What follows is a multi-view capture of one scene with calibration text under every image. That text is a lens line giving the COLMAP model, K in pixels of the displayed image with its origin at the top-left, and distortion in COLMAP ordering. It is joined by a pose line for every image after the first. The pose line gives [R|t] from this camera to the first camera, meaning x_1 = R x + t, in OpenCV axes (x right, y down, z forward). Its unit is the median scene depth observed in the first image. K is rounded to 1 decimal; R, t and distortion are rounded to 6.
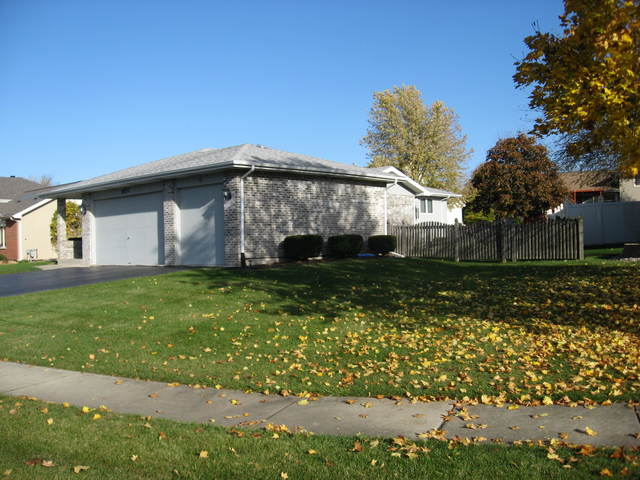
lens RADIAL K [[662.2, 0, 320.0], [0, 662.2, 239.6], [0, 0, 1]] dist [-0.121576, 0.000000]
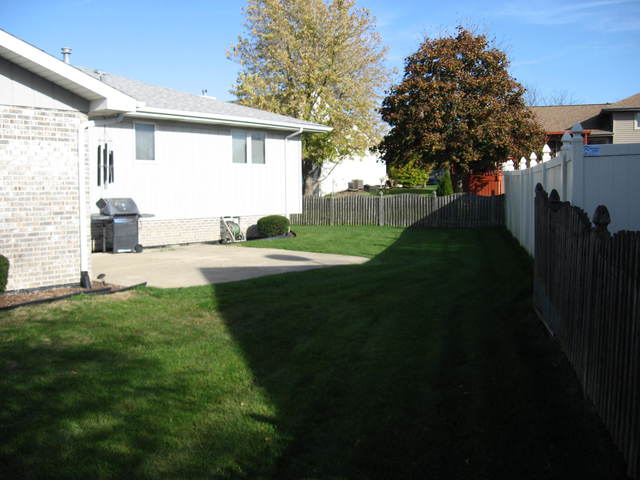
lens RADIAL K [[662.2, 0, 320.1], [0, 662.2, 241.0], [0, 0, 1]] dist [-0.121576, 0.000000]
pose [[0.997803, 0.007750, 0.065794, 0.143539], [-0.013155, 0.996537, 0.082105, -0.019937], [-0.064930, -0.082790, 0.994450, 0.413095]]
